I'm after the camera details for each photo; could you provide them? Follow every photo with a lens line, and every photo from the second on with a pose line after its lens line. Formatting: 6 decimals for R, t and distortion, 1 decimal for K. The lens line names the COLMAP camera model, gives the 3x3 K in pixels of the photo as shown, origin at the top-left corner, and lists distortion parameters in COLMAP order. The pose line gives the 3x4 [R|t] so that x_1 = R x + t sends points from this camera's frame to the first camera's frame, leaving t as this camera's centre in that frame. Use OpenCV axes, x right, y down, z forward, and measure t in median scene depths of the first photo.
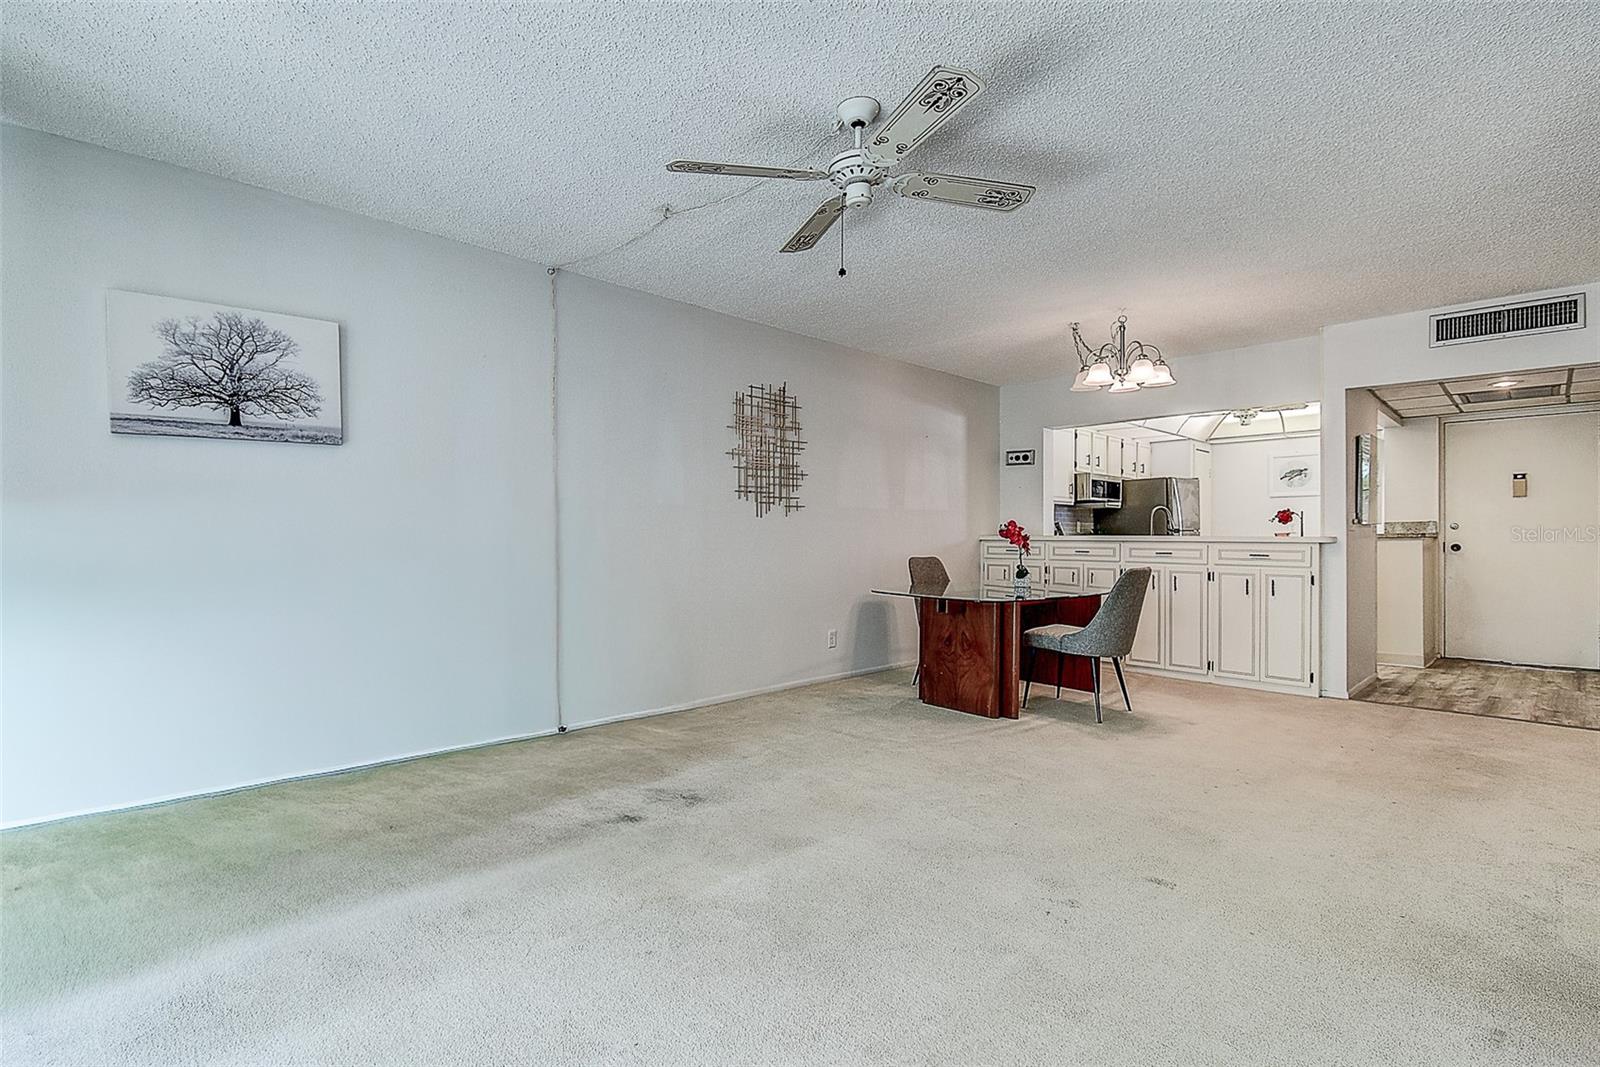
lens RADIAL K [[740.1, 0, 699.1], [0, 740.1, 538.5], [0, 0, 1]] dist [0.007679, -0.014243]
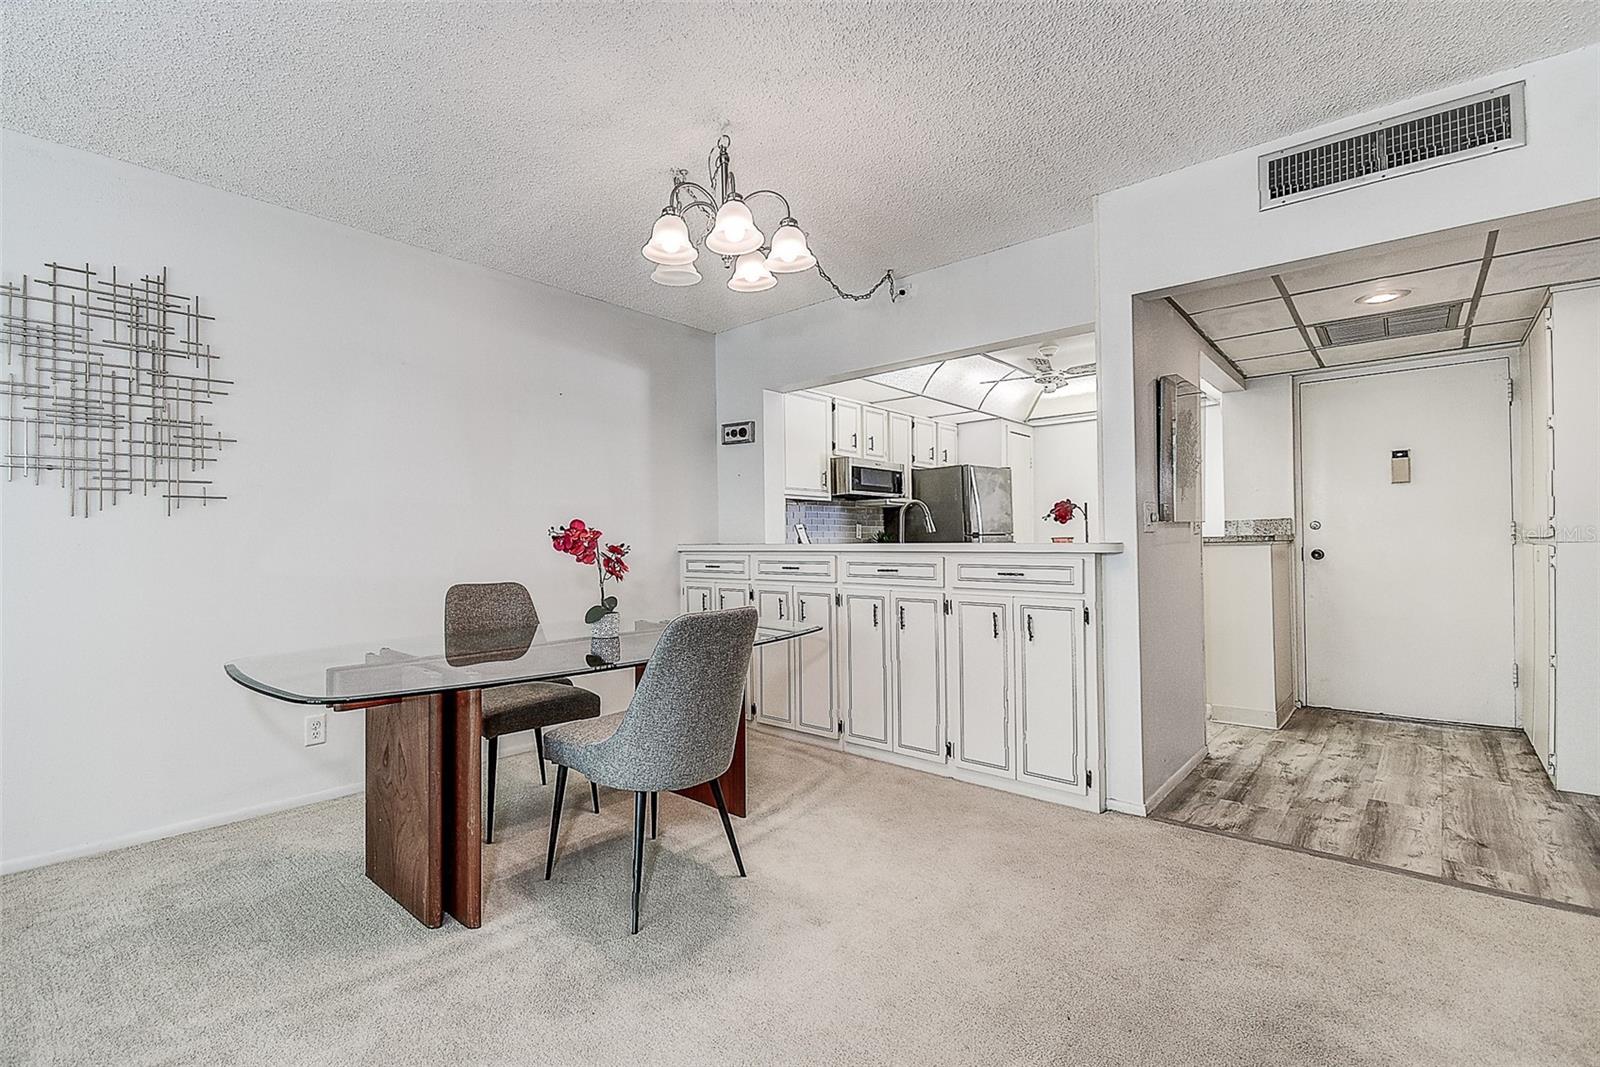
lens RADIAL K [[740.1, 0, 698.1], [0, 740.1, 538.2], [0, 0, 1]] dist [0.007679, -0.014243]
pose [[0.995441, -0.009472, 0.094908, 0.418896], [0.010650, 0.999872, -0.011903, -0.002068], [-0.094784, 0.012860, 0.995415, 0.394022]]
